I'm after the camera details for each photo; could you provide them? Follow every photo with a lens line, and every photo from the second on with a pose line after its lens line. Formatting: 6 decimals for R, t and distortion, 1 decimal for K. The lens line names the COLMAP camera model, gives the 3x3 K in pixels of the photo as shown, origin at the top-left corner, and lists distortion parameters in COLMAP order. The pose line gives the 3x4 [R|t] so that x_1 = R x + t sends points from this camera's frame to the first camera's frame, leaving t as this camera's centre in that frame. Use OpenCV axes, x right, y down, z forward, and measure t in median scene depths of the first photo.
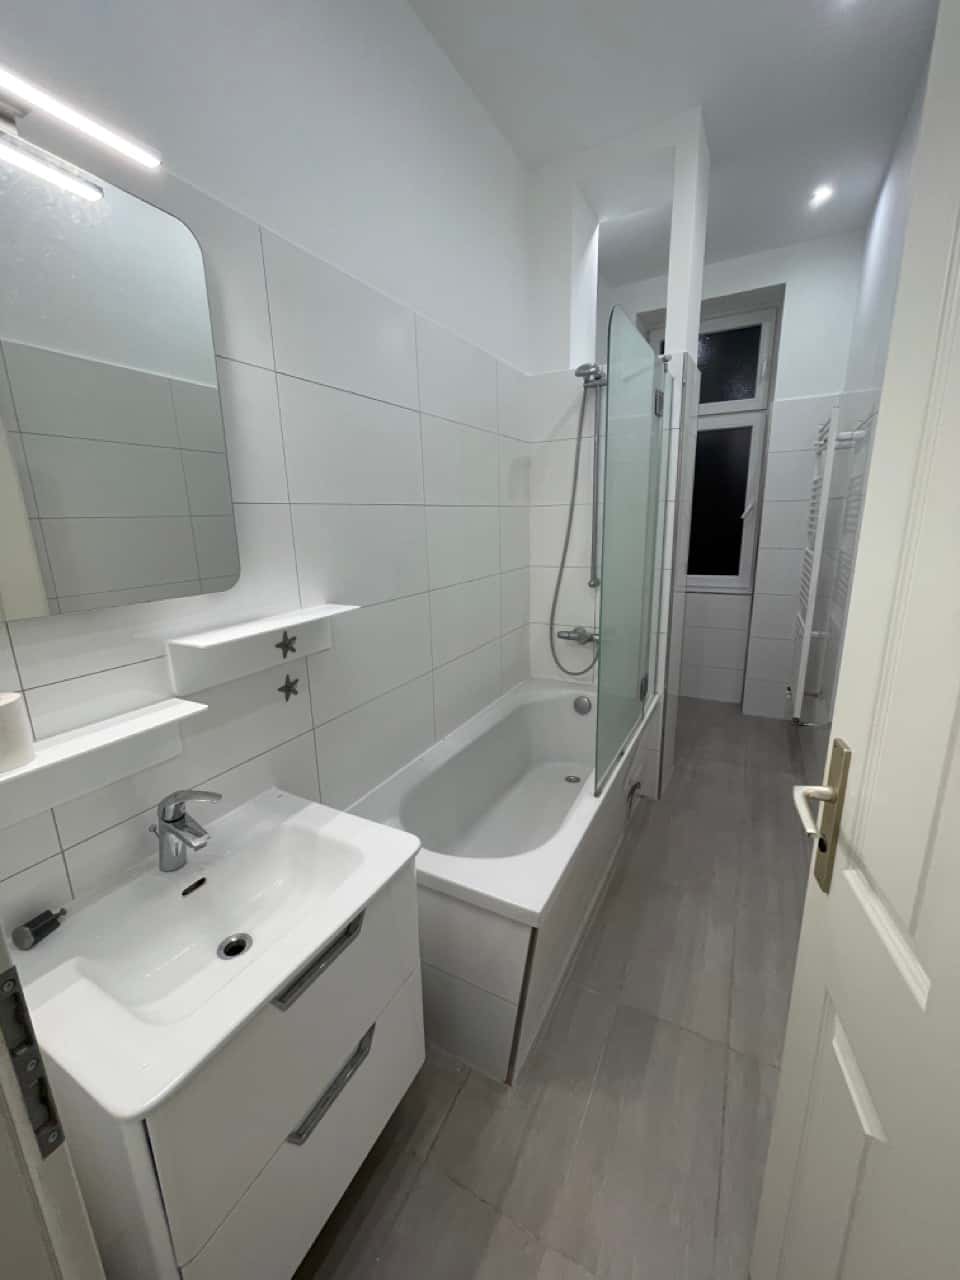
lens RADIAL K [[512.2, 0, 480.5], [0, 512.2, 642.8], [0, 0, 1]] dist [-0.000517, 0.000162]
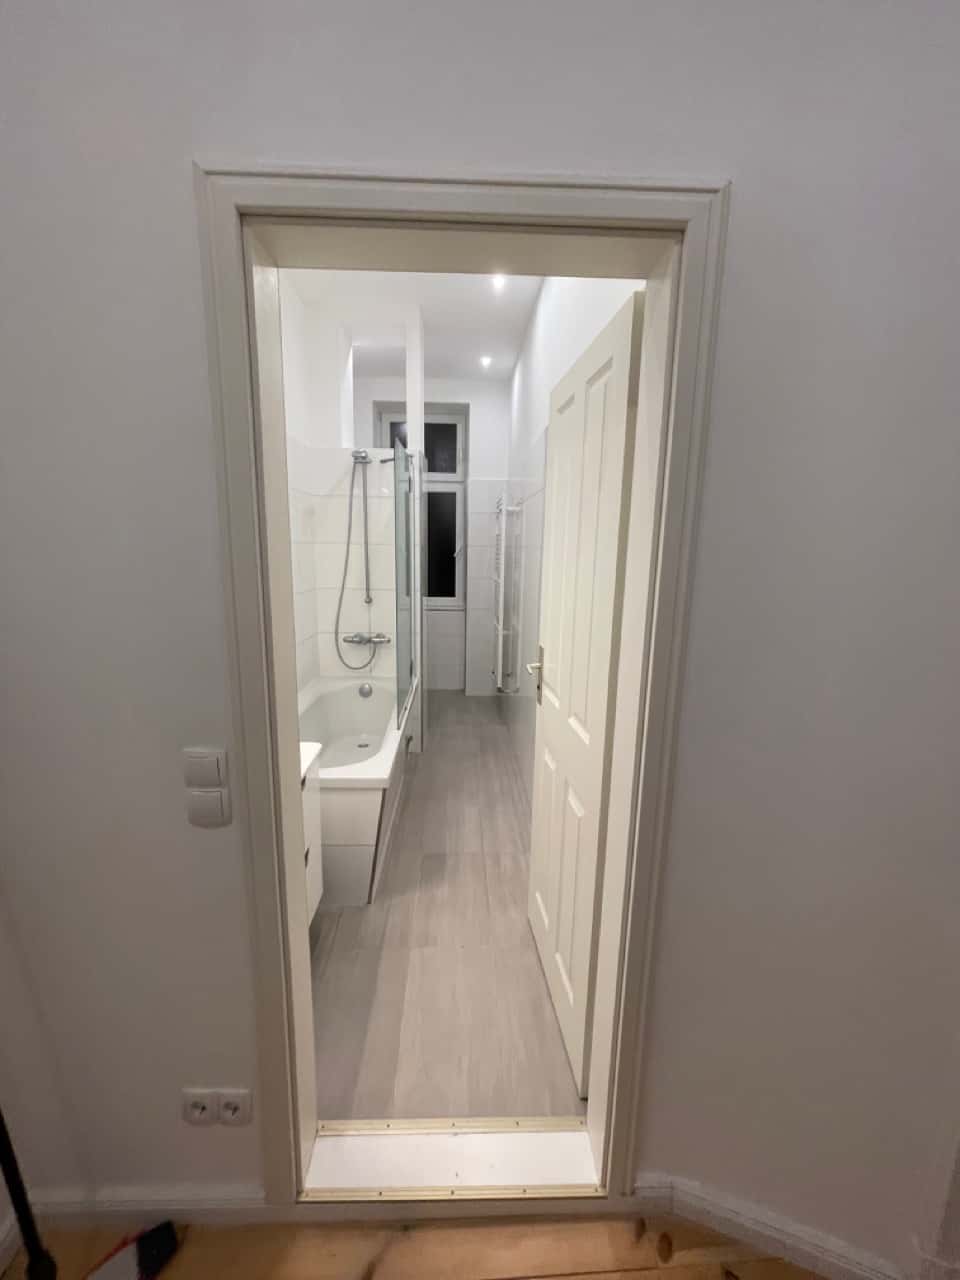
lens RADIAL K [[515.7, 0, 478.3], [0, 515.7, 646.3], [0, 0, 1]] dist [0.010785, -0.000016]
pose [[0.861973, -0.055910, 0.503862, -0.220948], [0.081593, 0.996243, -0.029037, 0.068027], [-0.500345, 0.066141, 0.863296, -0.328056]]
